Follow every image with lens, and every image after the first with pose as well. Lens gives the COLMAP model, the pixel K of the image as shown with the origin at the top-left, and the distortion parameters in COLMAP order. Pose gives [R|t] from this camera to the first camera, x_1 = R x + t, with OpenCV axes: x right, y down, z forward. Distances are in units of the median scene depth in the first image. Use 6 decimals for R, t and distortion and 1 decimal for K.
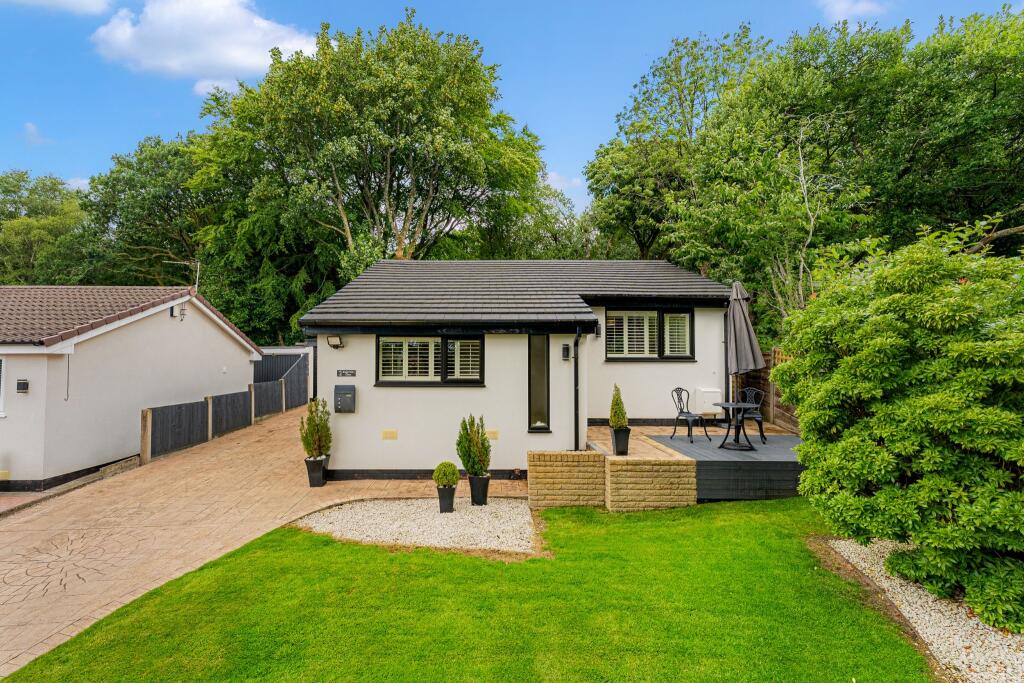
lens RADIAL K [[425.8, 0, 515.7], [0, 425.8, 338.9], [0, 0, 1]] dist [0.000232, 0.000271]
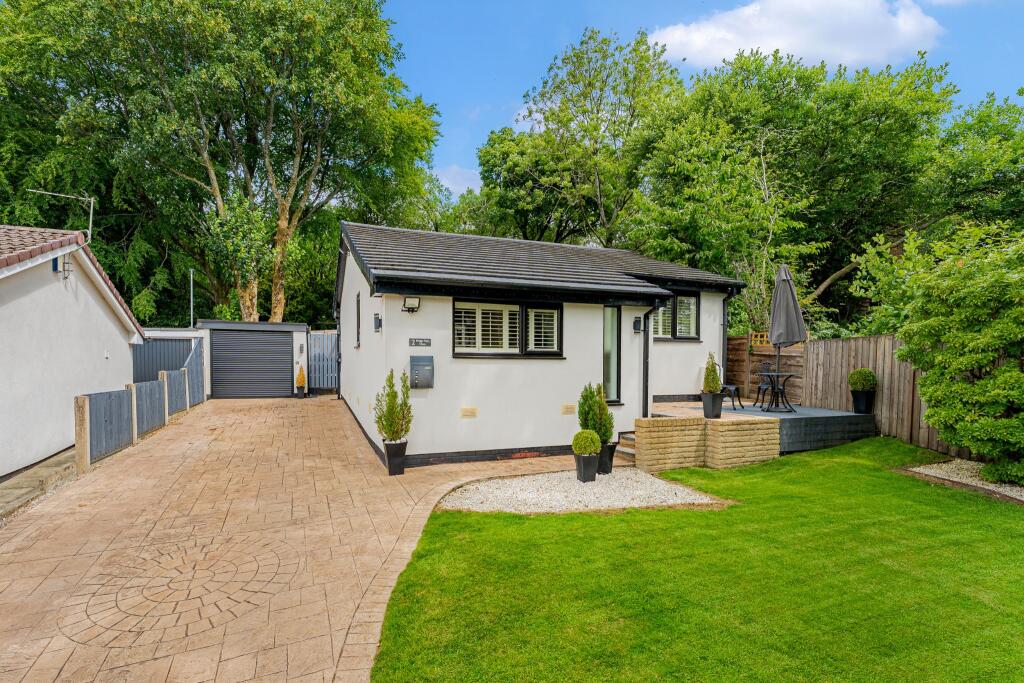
lens RADIAL K [[447.3, 0, 509.8], [0, 447.3, 364.0], [0, 0, 1]] dist [-0.002558, -0.000243]
pose [[0.948326, -0.001859, 0.317293, -0.509032], [-0.014673, 0.998656, 0.049708, 0.076726], [-0.316959, -0.051795, 0.947024, 0.096070]]
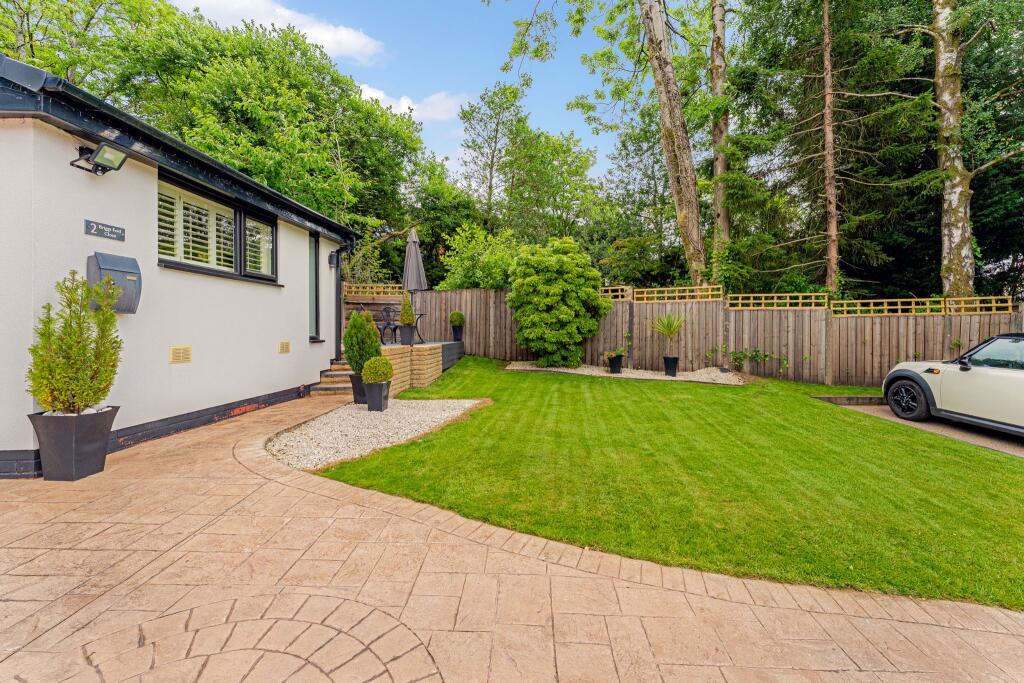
lens RADIAL K [[419.8, 0, 513.0], [0, 419.8, 326.4], [0, 0, 1]] dist [-0.000654, -0.000082]
pose [[0.092679, -0.003615, 0.995689, -0.814345], [-0.045062, 0.998954, 0.007822, 0.161378], [-0.994676, -0.045592, 0.092419, 0.502282]]
